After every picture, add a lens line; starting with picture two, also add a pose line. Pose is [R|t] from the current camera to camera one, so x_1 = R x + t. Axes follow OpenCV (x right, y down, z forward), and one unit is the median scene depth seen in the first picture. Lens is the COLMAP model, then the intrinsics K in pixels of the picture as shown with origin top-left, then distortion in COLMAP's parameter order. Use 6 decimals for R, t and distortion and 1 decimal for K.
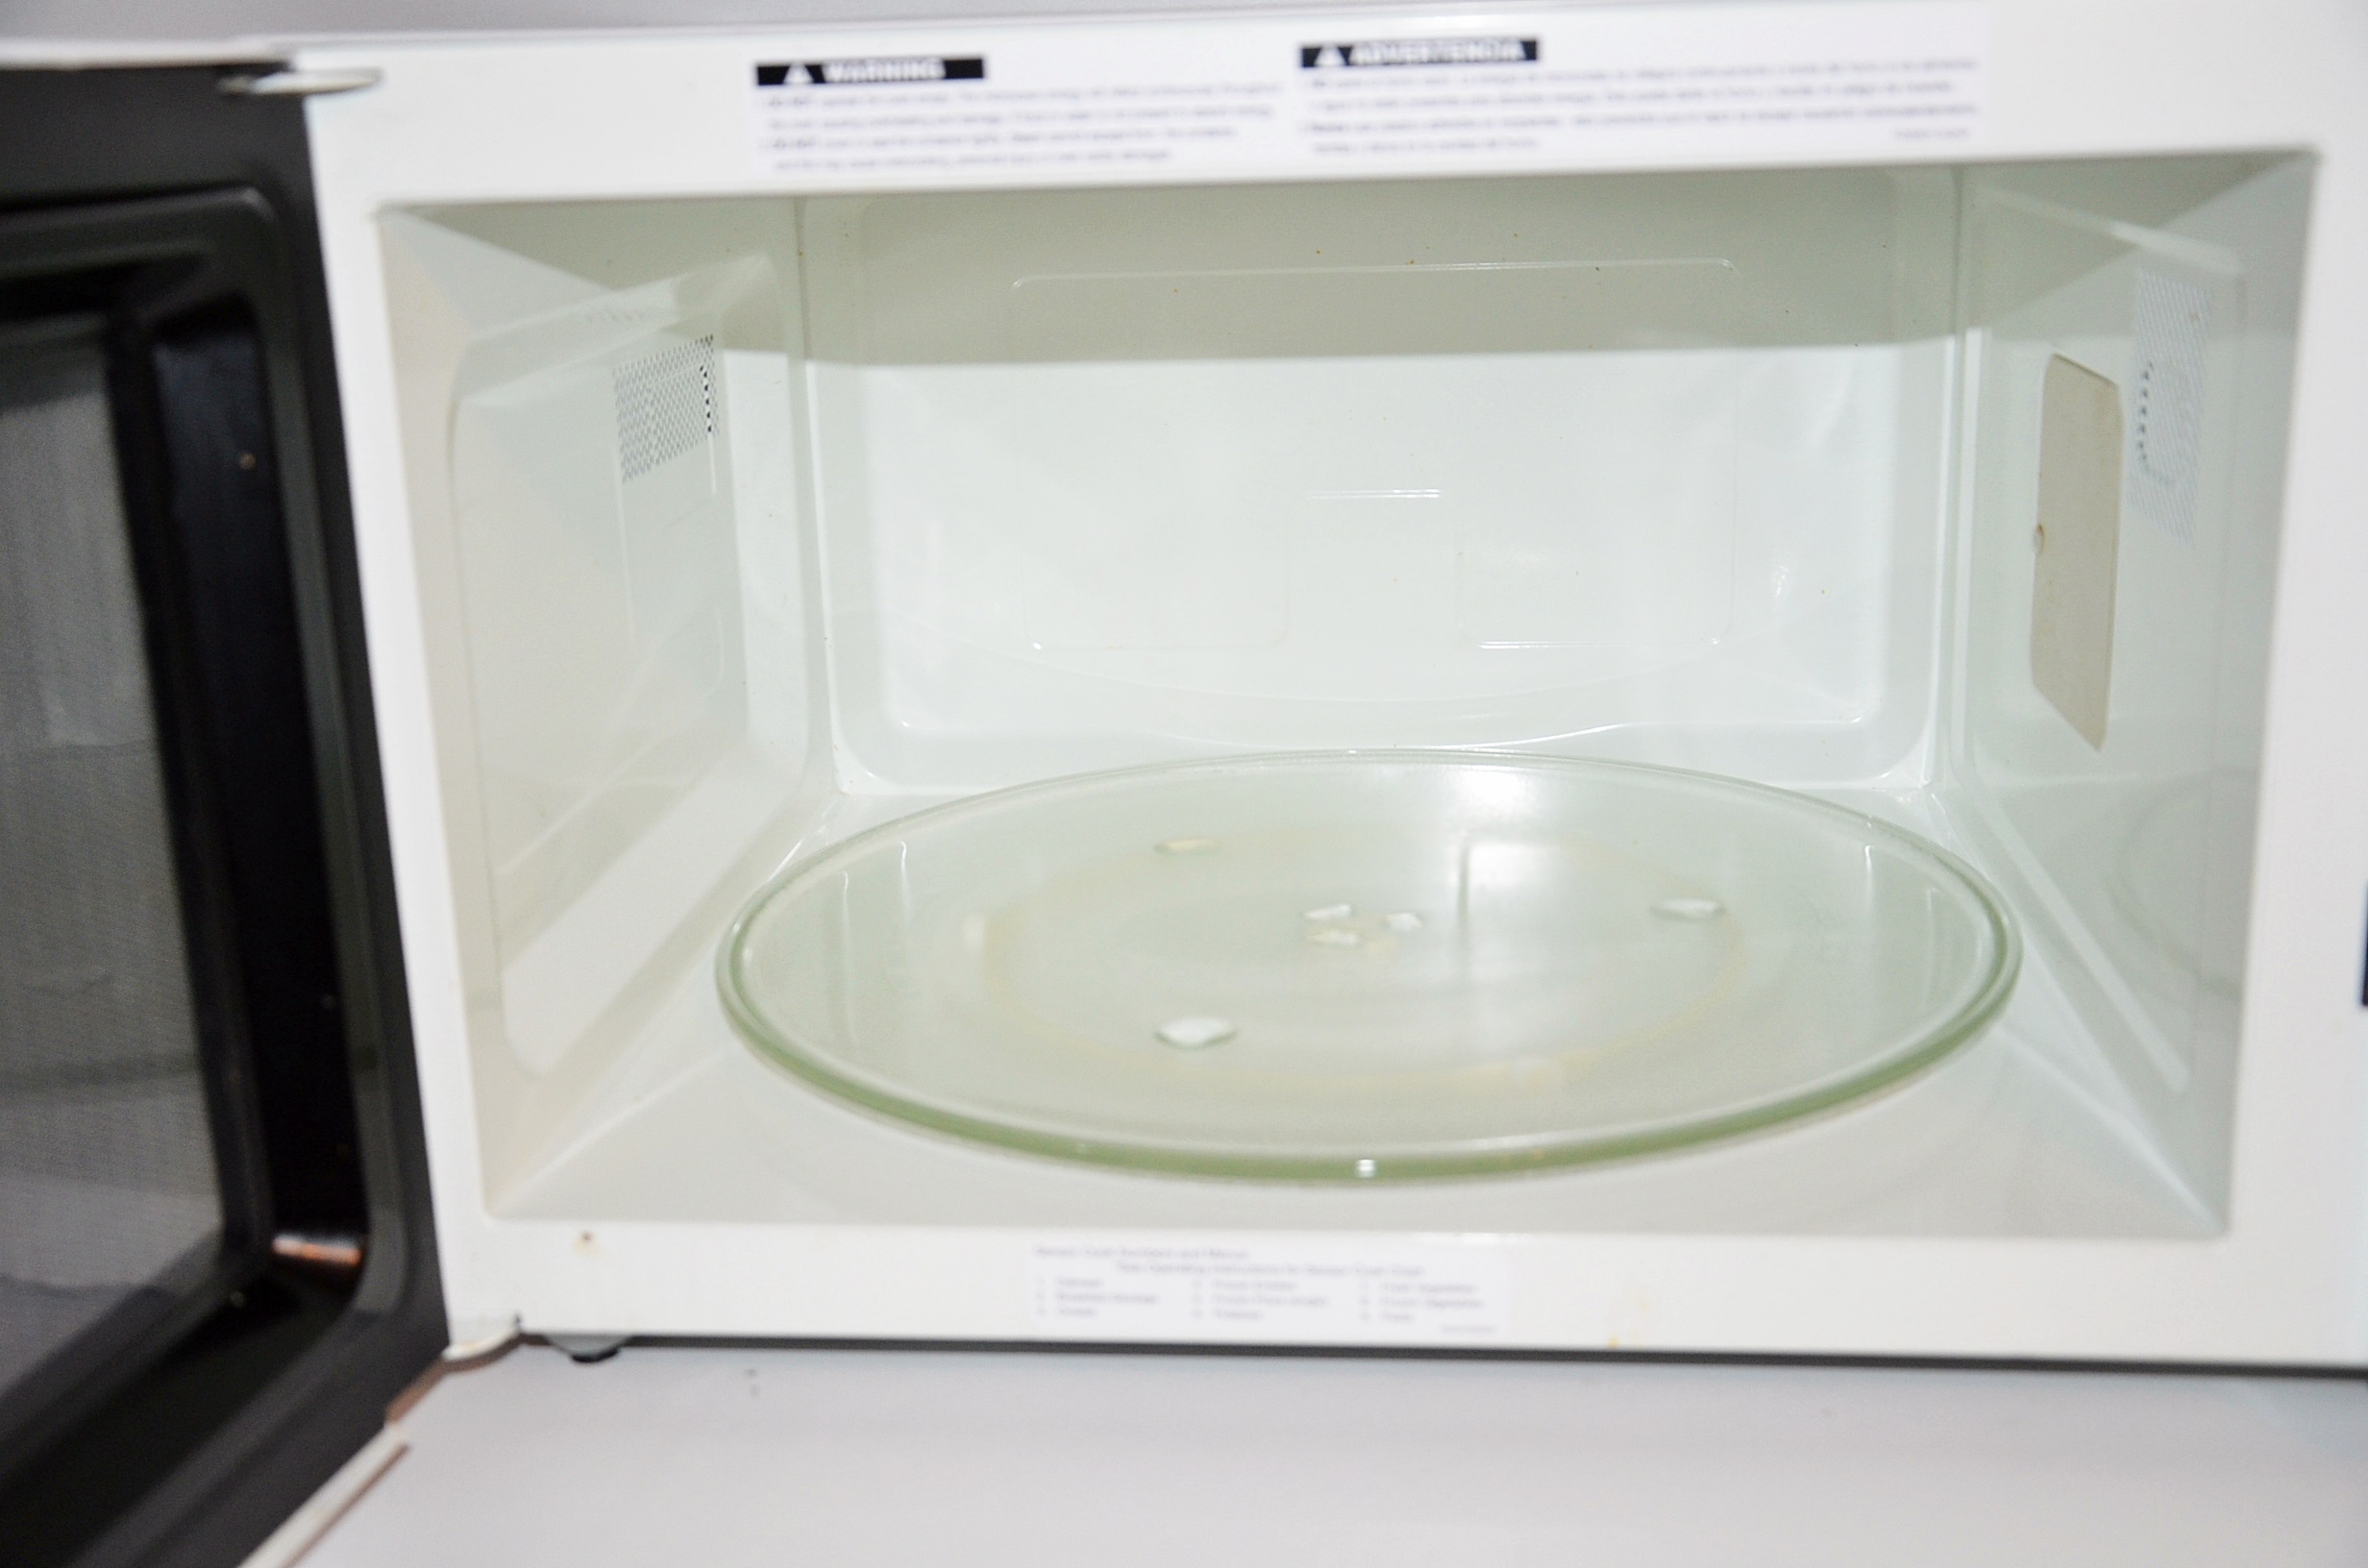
lens RADIAL K [[2668.5, 0, 1180.3], [0, 2668.5, 784.9], [0, 0, 1]] dist [-0.065401, 0.000000]
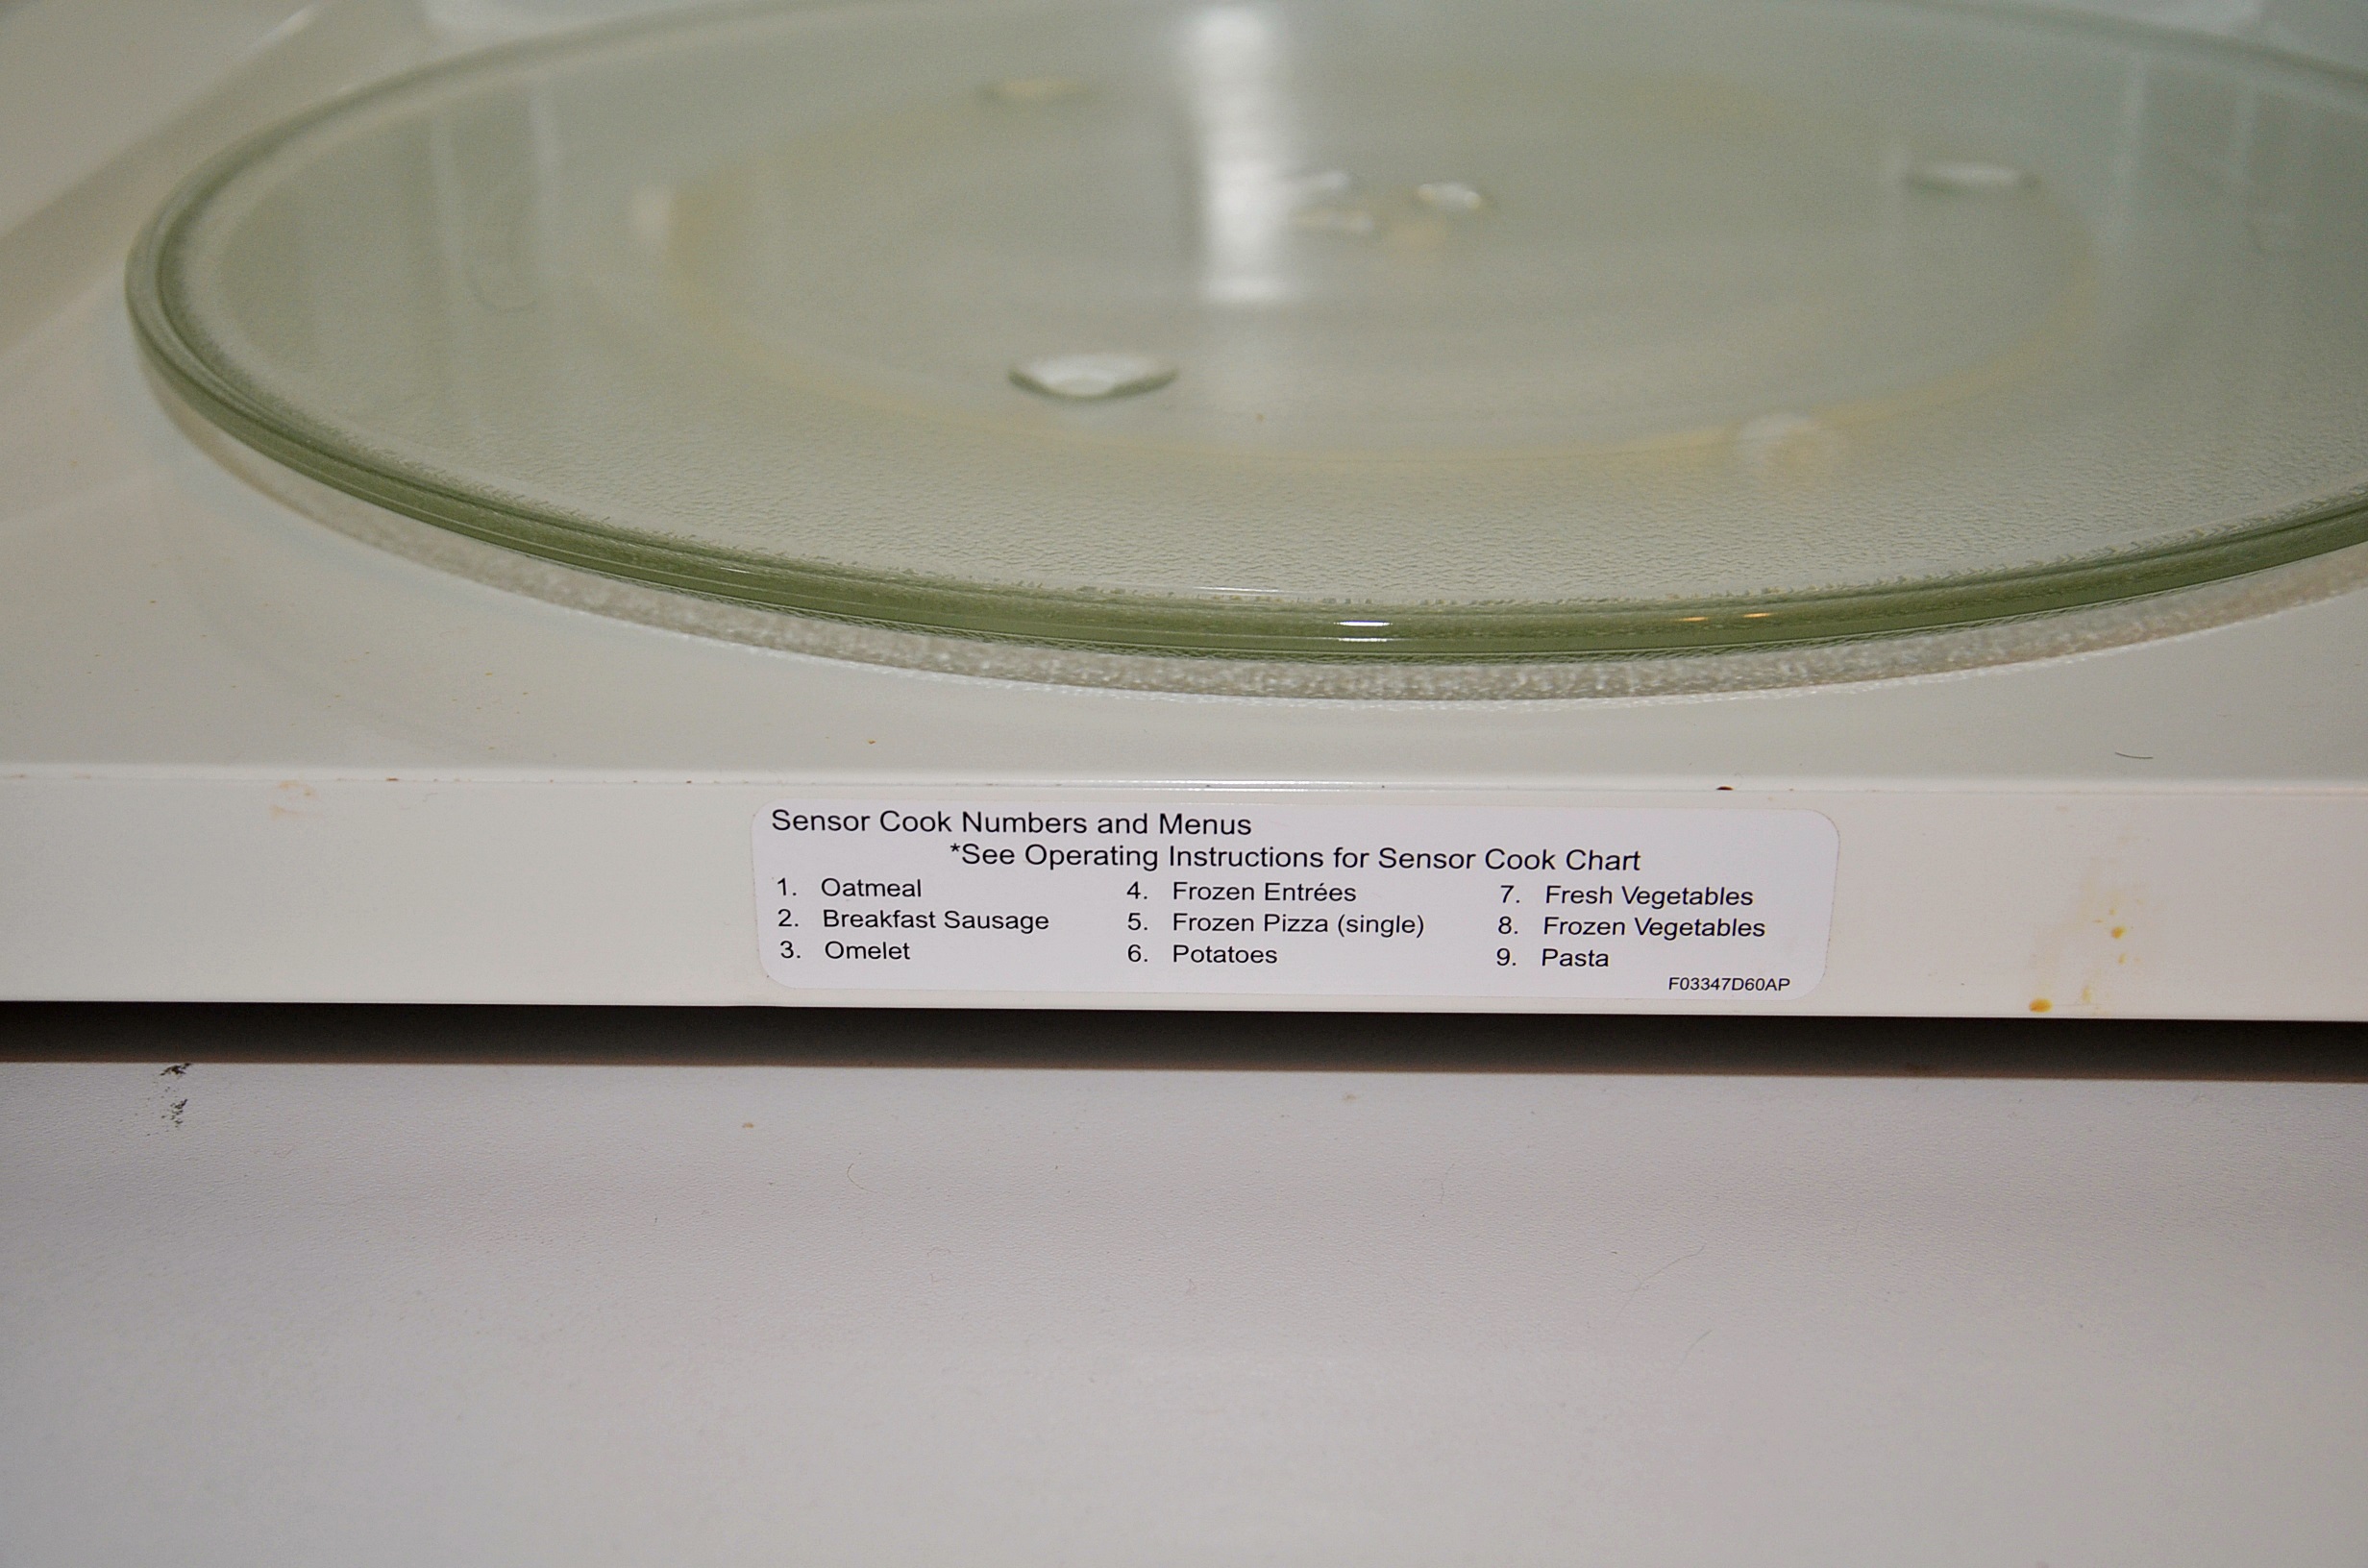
lens RADIAL K [[3266.2, 0, 1184.4], [0, 3266.2, 781.0], [0, 0, 1]] dist [-0.001396, 0.000000]
pose [[0.997563, -0.005991, 0.069511, -0.023682], [-0.006209, 0.984731, 0.173974, 0.073360], [-0.069492, -0.173981, 0.982294, 0.460311]]
